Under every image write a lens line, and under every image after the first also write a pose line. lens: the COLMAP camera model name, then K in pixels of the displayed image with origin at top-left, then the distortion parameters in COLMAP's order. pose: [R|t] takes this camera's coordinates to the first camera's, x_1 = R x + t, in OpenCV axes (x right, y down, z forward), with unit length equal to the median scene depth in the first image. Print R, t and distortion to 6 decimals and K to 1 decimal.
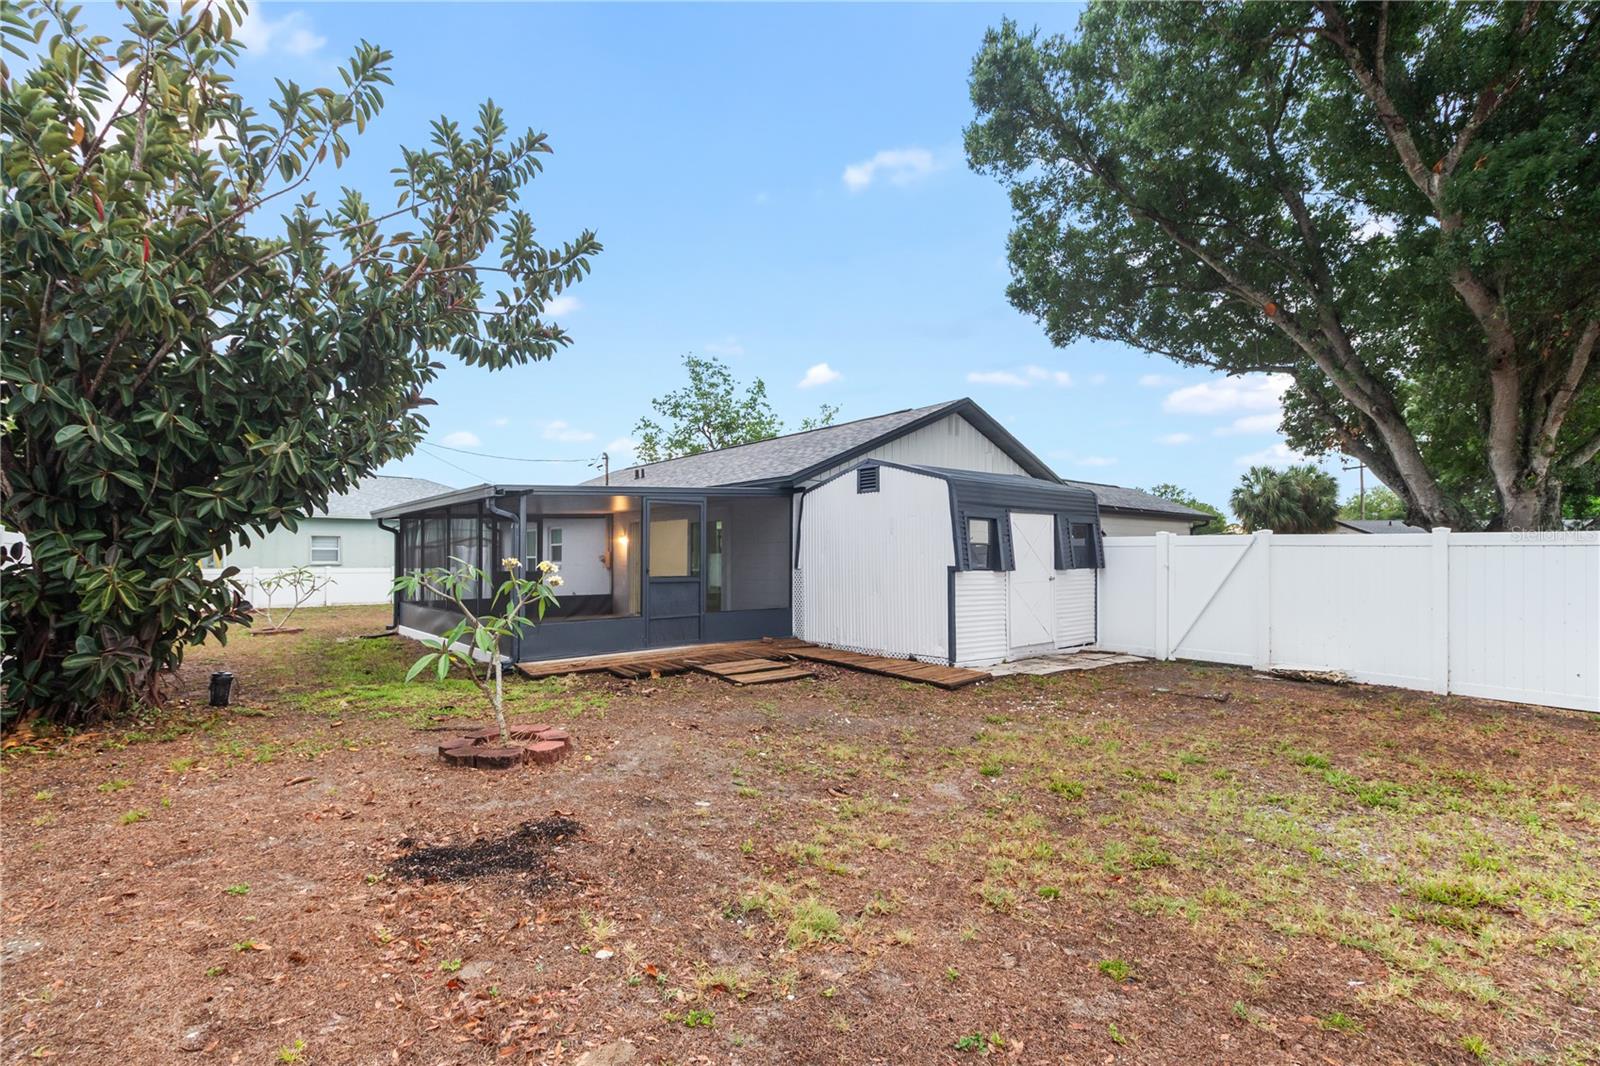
lens RADIAL K [[748.1, 0, 796.2], [0, 748.1, 564.9], [0, 0, 1]] dist [0.002159, 0.002644]
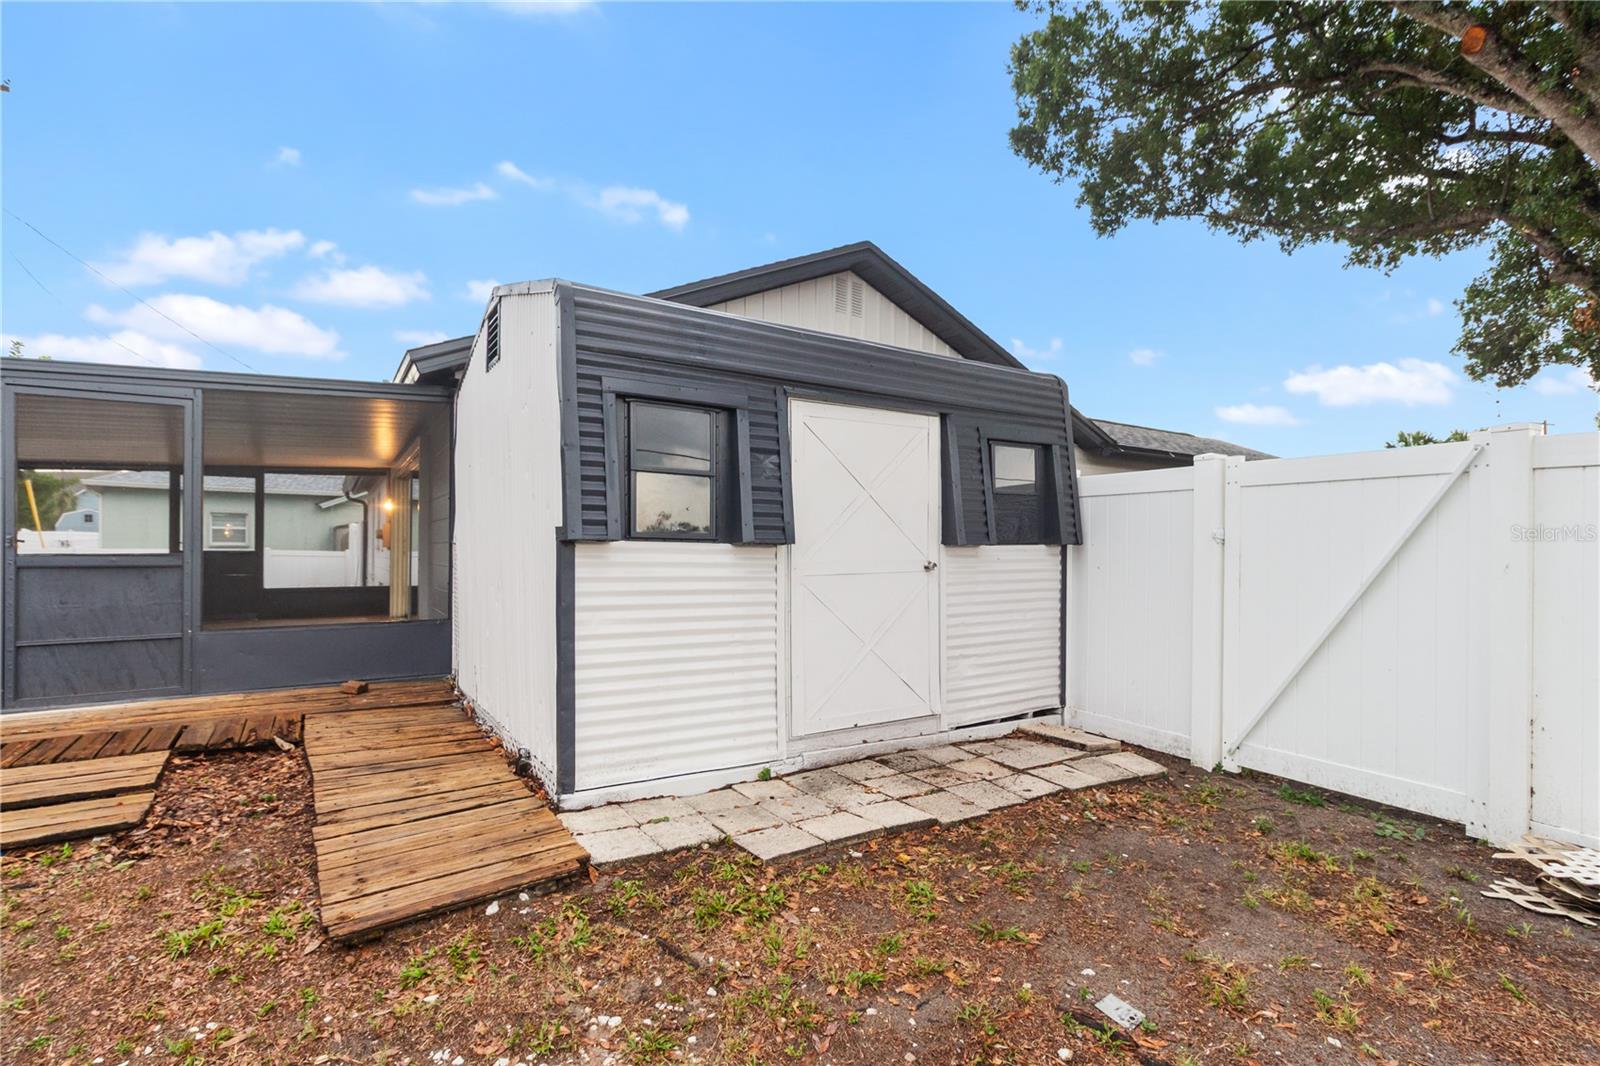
lens RADIAL K [[748.1, 0, 796.1], [0, 748.1, 551.2], [0, 0, 1]] dist [0.002159, 0.002644]
pose [[0.992074, 0.005212, -0.125548, 0.300688], [-0.005768, 0.999975, -0.004062, 0.011373], [0.125523, 0.004754, 0.992079, 0.535980]]
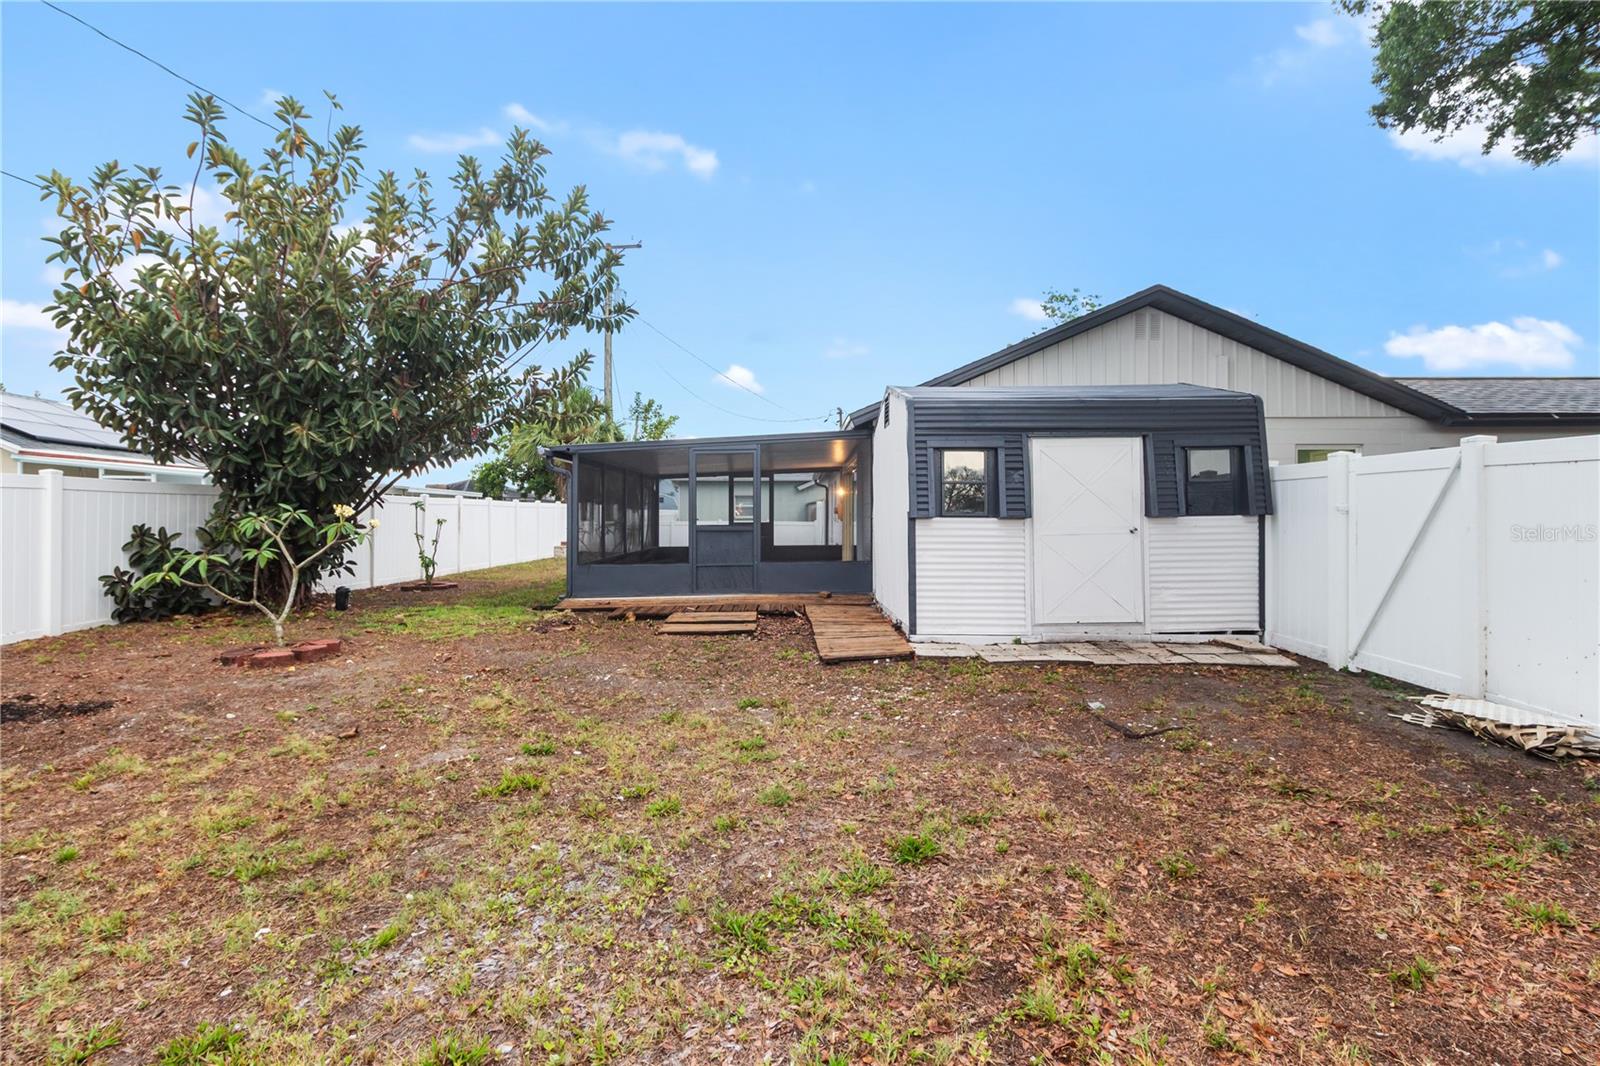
lens RADIAL K [[748.1, 0, 798.5], [0, 748.1, 527.0], [0, 0, 1]] dist [0.002159, 0.002644]
pose [[0.775039, 0.002915, -0.631906, 0.505710], [0.001982, 0.999973, 0.007044, 0.009581], [0.631910, -0.006712, 0.775013, 0.256853]]
